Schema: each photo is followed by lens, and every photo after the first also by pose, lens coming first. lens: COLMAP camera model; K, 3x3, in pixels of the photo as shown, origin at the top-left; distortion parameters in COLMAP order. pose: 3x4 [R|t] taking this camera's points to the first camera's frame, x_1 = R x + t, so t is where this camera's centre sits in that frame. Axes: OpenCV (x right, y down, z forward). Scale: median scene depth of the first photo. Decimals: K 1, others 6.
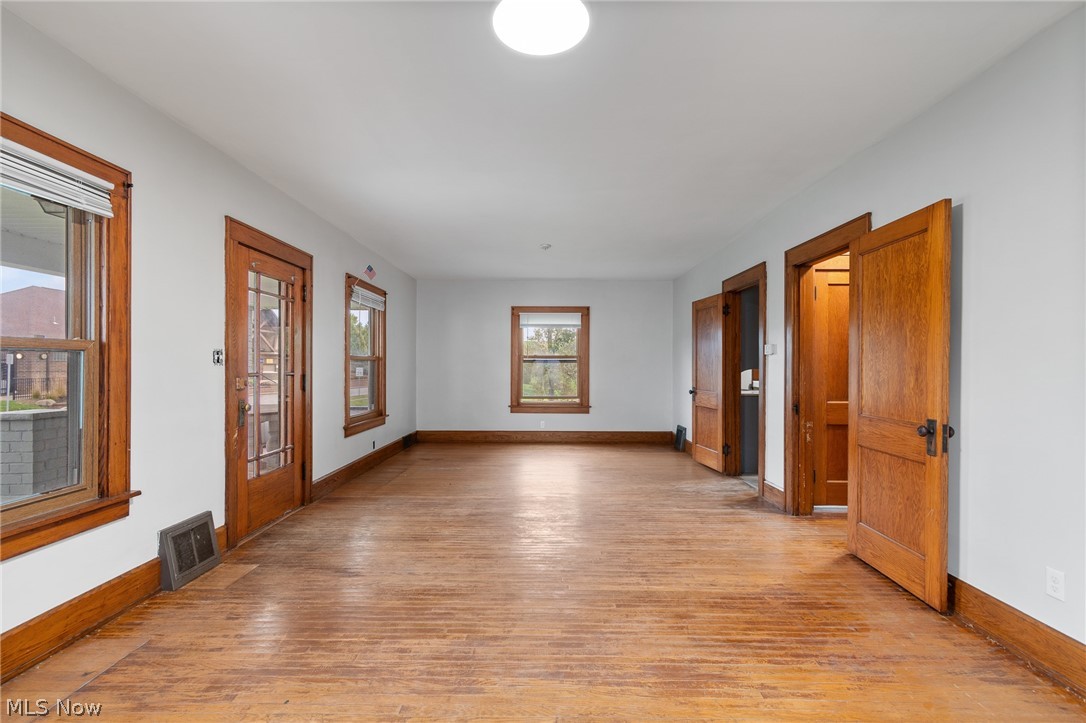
lens RADIAL K [[492.2, 0, 543.0], [0, 492.2, 366.8], [0, 0, 1]] dist [0.000937, 0.000543]
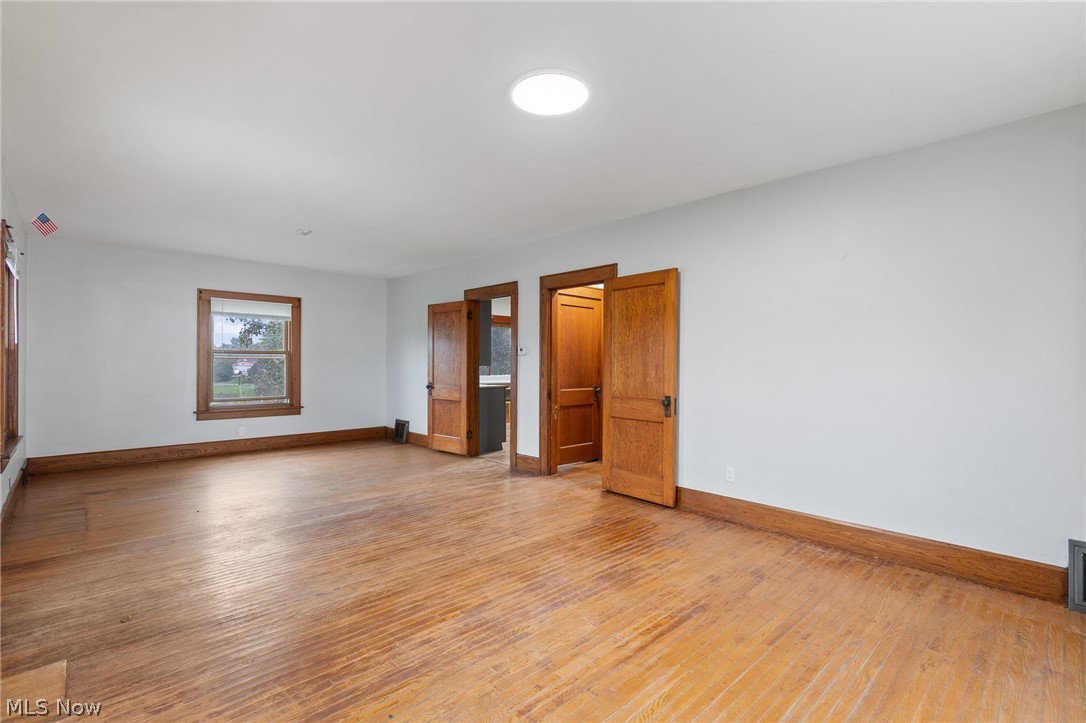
lens RADIAL K [[492.2, 0, 544.9], [0, 492.2, 366.3], [0, 0, 1]] dist [0.000937, 0.000543]
pose [[0.718466, -0.002985, 0.695556, -0.497126], [-0.001941, 0.999978, 0.006296, -0.004000], [-0.695559, -0.005873, 0.718445, 0.055180]]
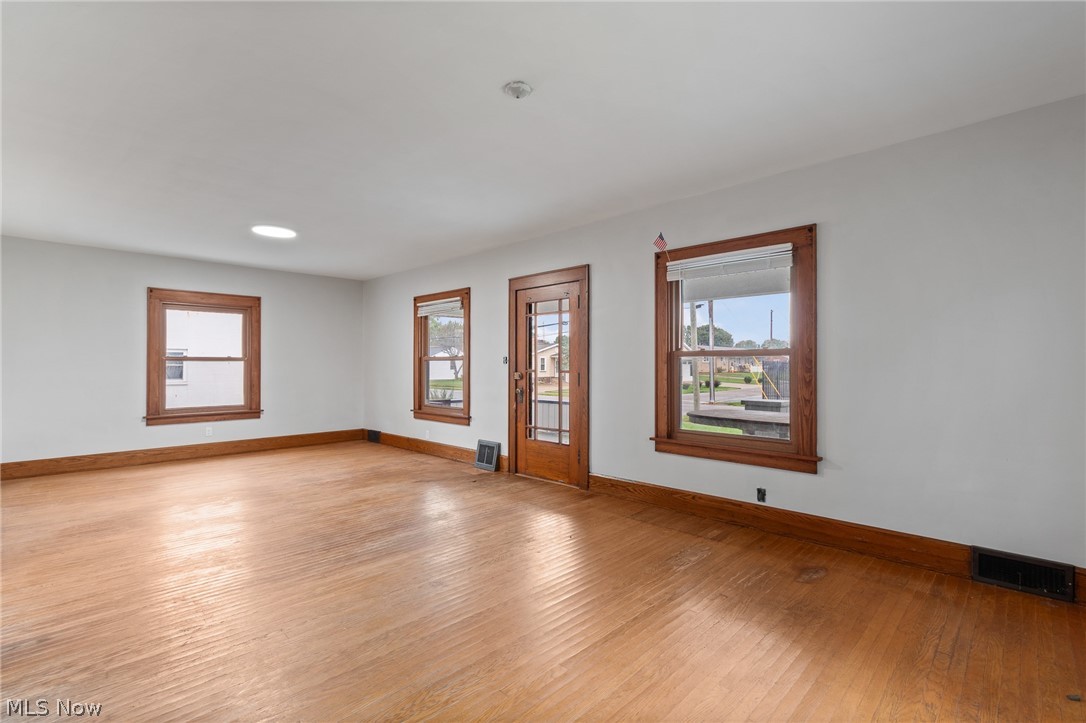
lens RADIAL K [[492.2, 0, 540.3], [0, 492.2, 361.2], [0, 0, 1]] dist [0.000937, 0.000543]
pose [[-0.697875, -0.012739, -0.716106, 0.488581], [-0.002428, 0.999878, -0.015421, 0.008223], [0.716215, -0.009023, -0.697821, 2.125089]]
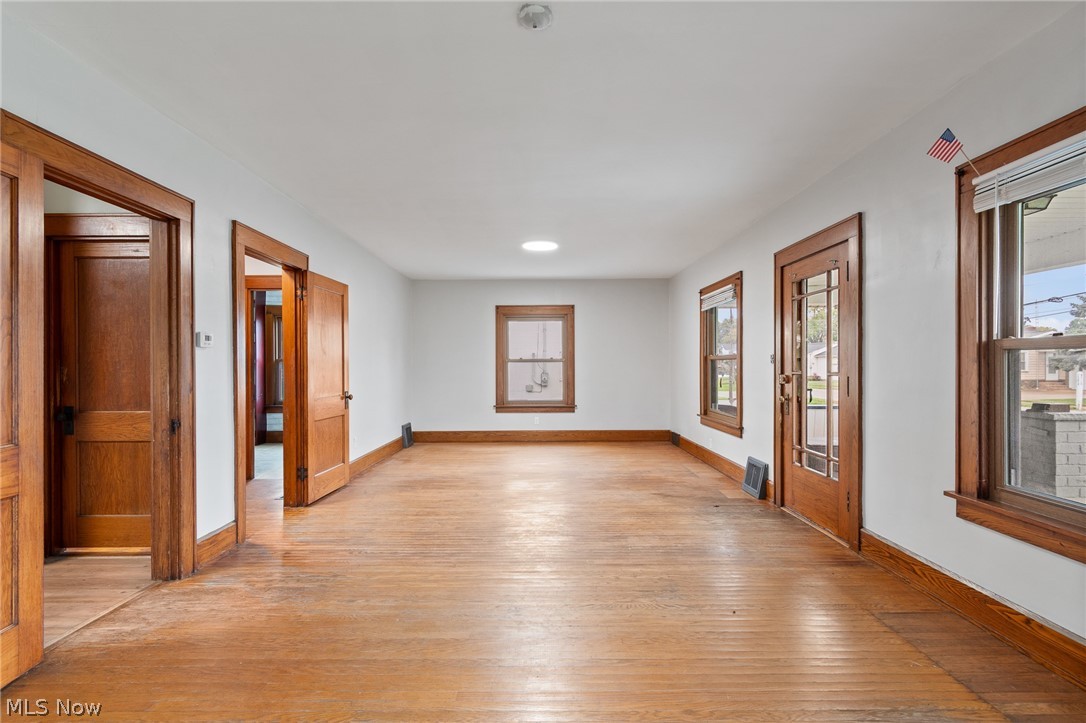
lens RADIAL K [[492.2, 0, 541.5], [0, 492.2, 366.0], [0, 0, 1]] dist [0.000937, 0.000543]
pose [[-0.999952, -0.002152, -0.009520, 0.006755], [-0.002142, 0.999997, -0.001075, 0.001155], [0.009522, -0.001055, -0.999954, 2.166296]]
